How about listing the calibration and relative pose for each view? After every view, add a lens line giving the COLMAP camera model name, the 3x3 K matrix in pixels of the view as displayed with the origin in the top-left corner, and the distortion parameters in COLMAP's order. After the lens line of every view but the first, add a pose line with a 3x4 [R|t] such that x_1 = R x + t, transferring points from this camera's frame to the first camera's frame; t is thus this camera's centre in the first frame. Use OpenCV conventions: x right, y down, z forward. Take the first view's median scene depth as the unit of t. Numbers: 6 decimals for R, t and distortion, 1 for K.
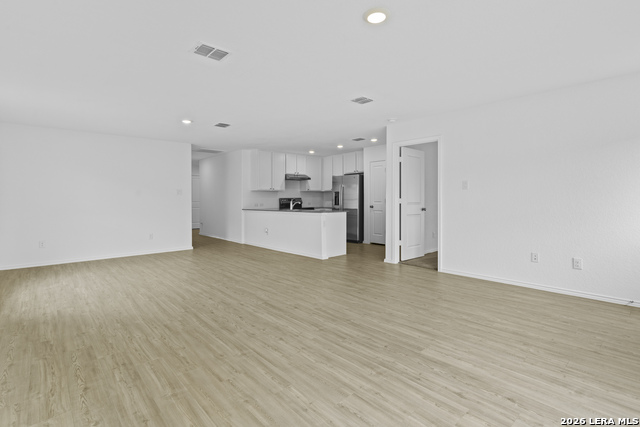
lens RADIAL K [[299.9, 0, 310.3], [0, 299.9, 197.5], [0, 0, 1]] dist [0.004545, -0.000088]
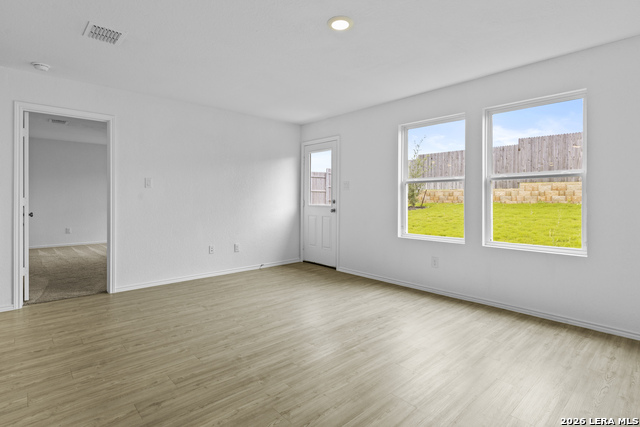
lens RADIAL K [[323.5, 0, 321.7], [0, 323.5, 201.3], [0, 0, 1]] dist [0.001661, 0.000098]
pose [[-0.006944, 0.000416, 0.999976, -0.644779], [-0.007529, 0.999972, -0.000469, 0.013844], [-0.999948, -0.007532, -0.006940, 0.756418]]
